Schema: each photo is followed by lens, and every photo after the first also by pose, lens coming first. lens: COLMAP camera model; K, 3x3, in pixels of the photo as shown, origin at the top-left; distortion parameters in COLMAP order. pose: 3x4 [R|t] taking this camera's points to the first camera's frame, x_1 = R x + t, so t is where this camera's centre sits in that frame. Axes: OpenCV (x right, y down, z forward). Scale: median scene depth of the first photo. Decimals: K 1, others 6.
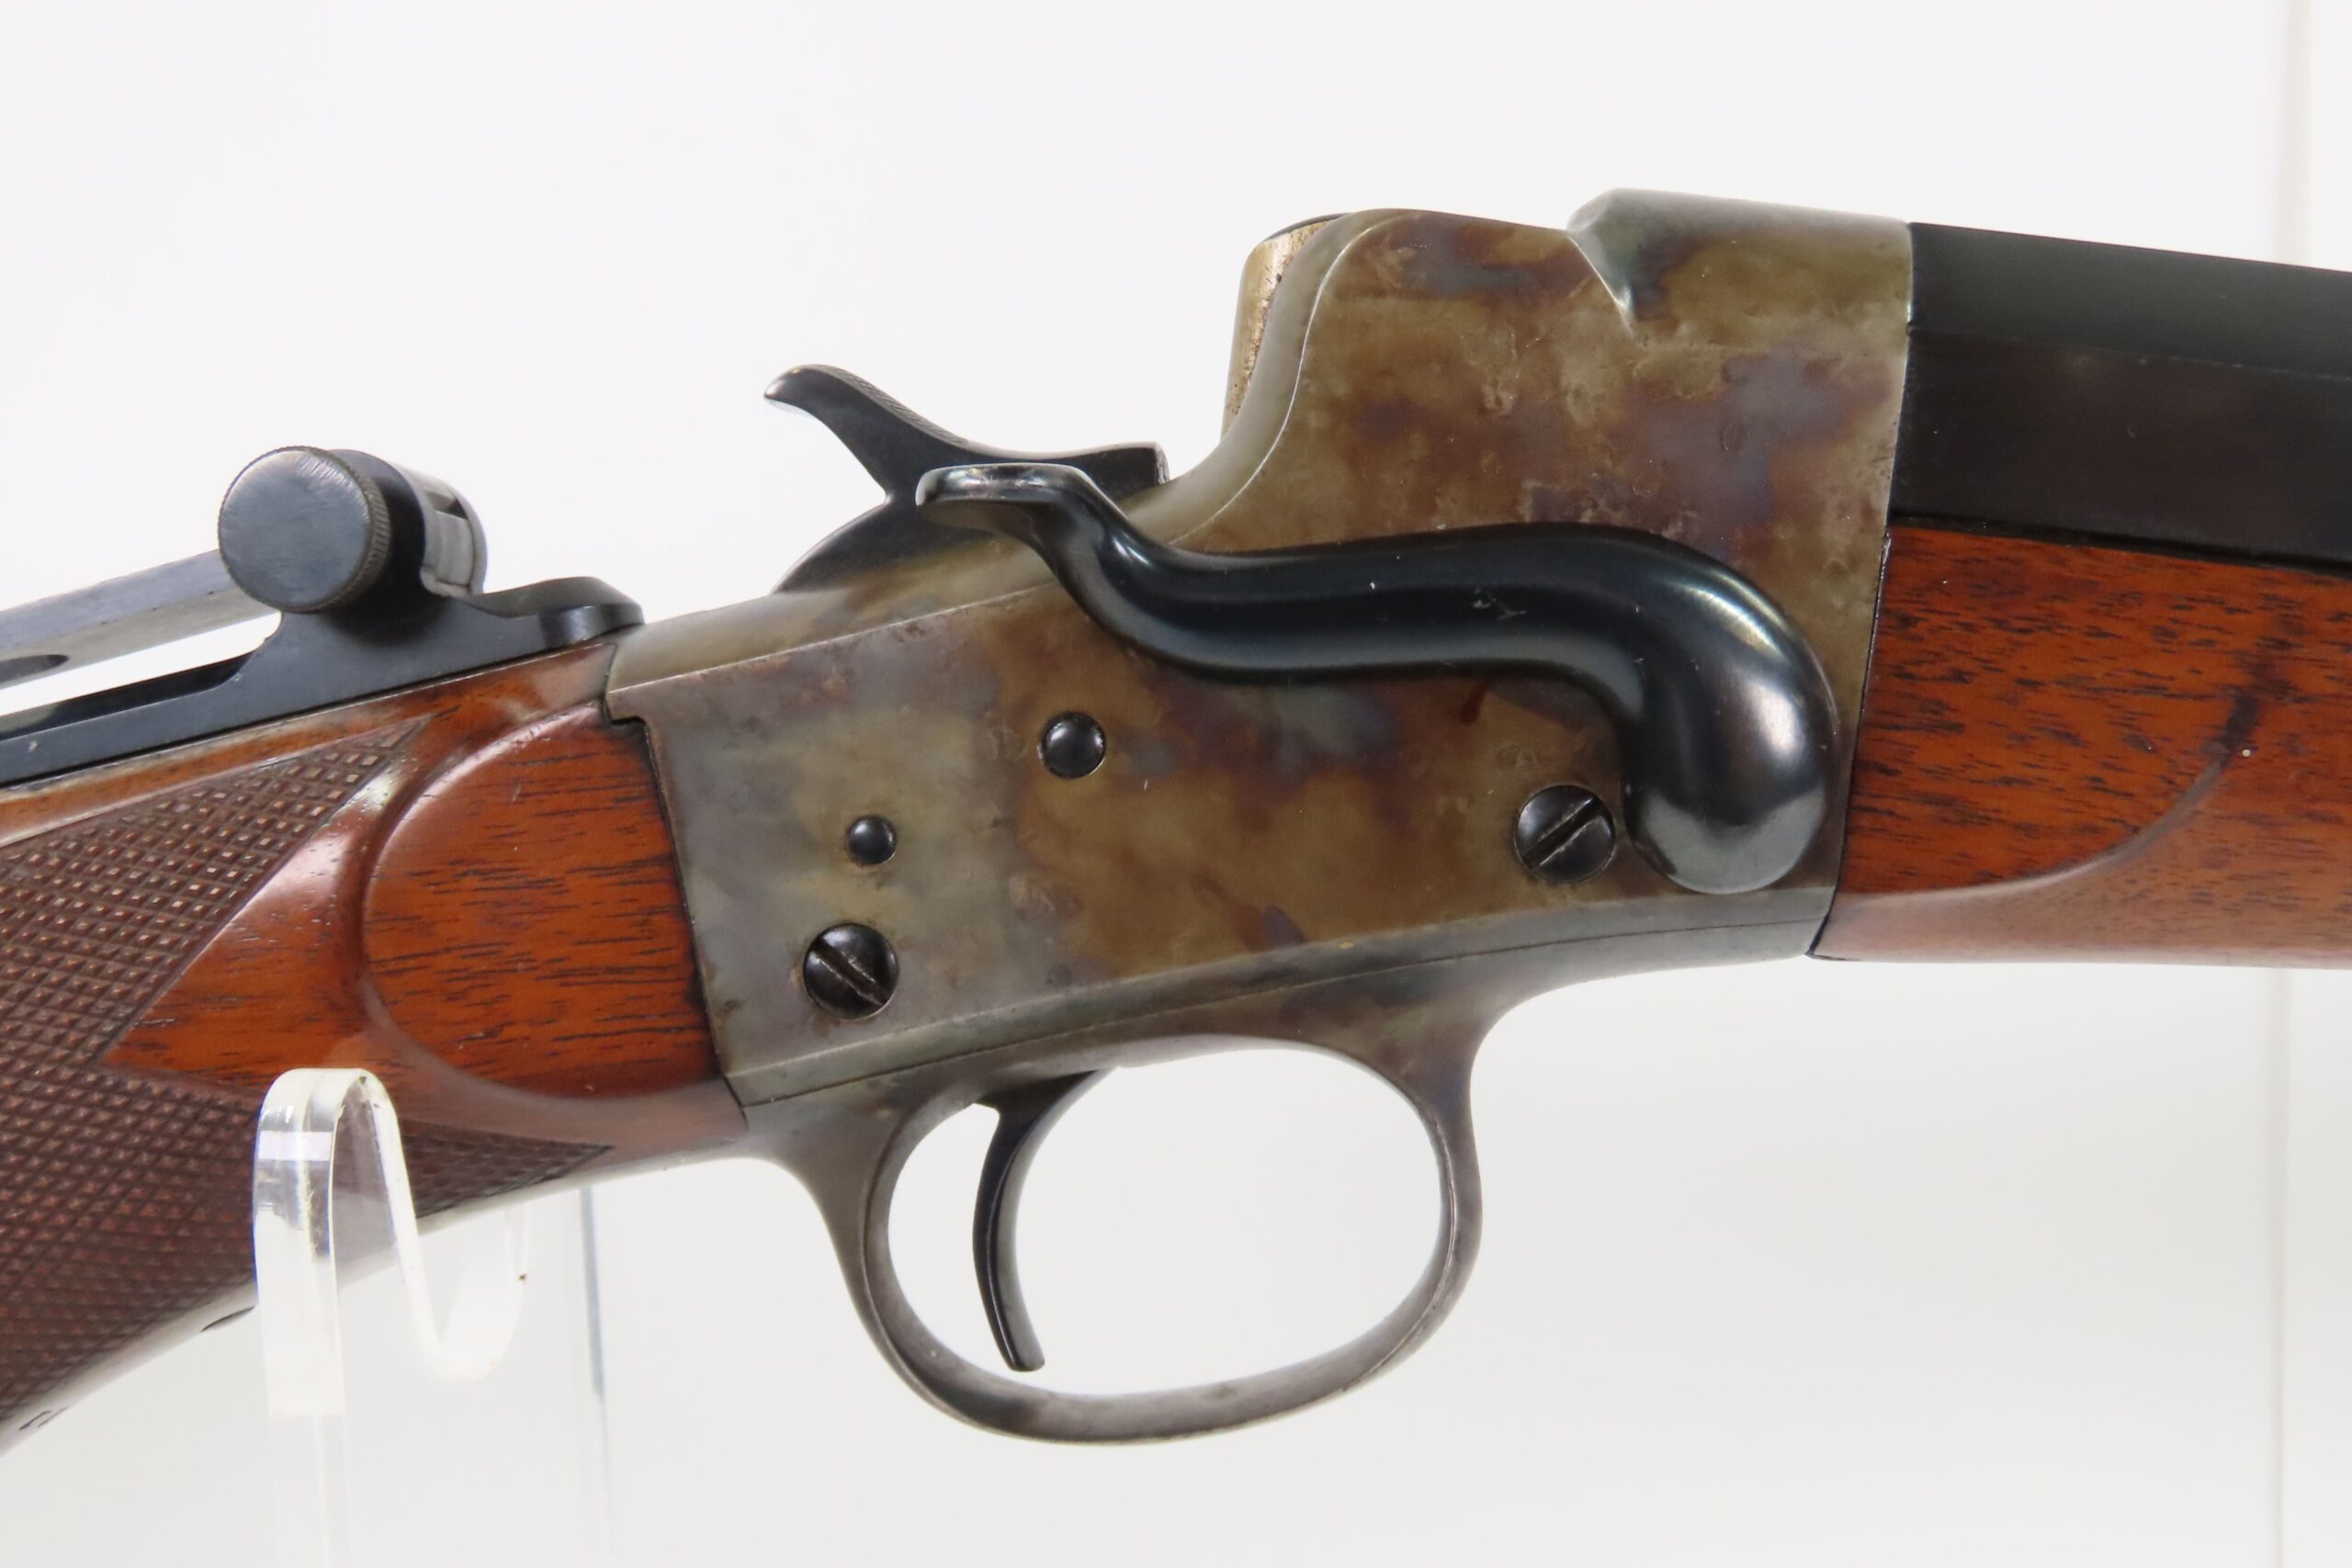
lens RADIAL K [[2944.3, 0, 1176.0], [0, 2944.3, 784.0], [0, 0, 1]] dist [0.001142, 0.048112]
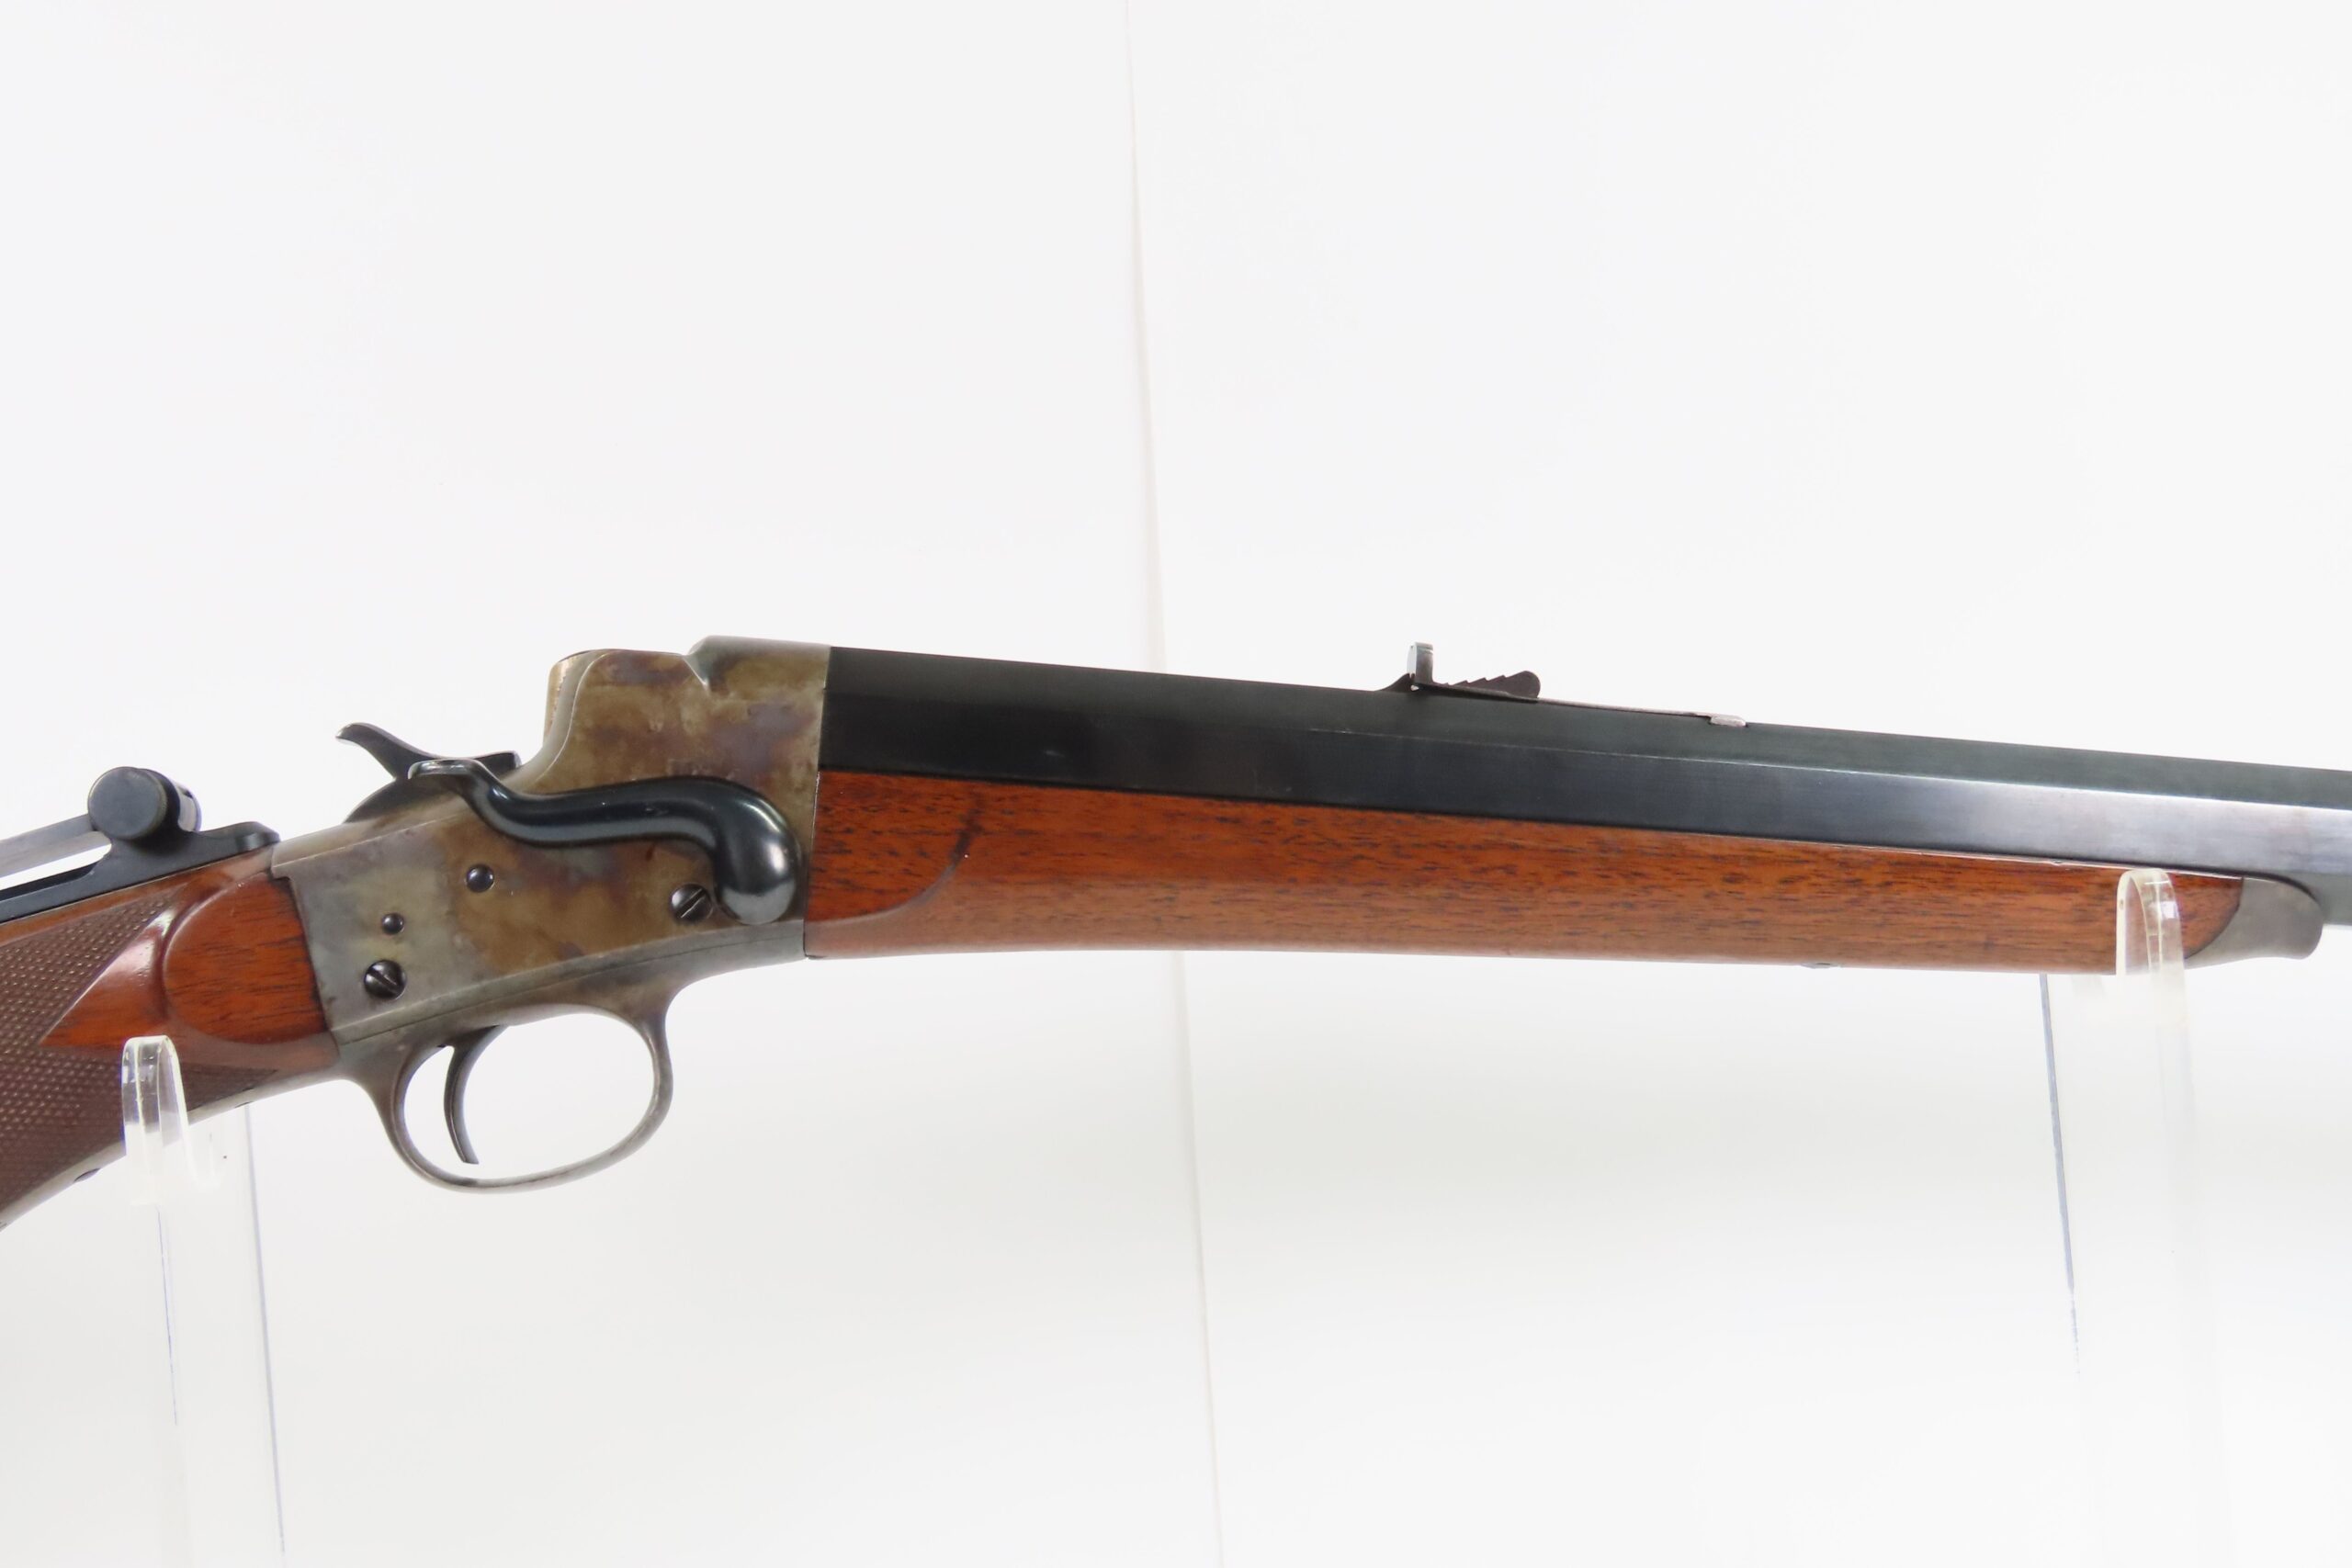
lens RADIAL K [[2944.3, 0, 1176.0], [0, 2944.3, 784.0], [0, 0, 1]] dist [0.001142, 0.048112]
pose [[0.983480, -0.040752, 0.176373, 0.098871], [0.060570, 0.992252, -0.108481, 0.199148], [-0.170585, 0.117372, 0.978327, -1.391777]]
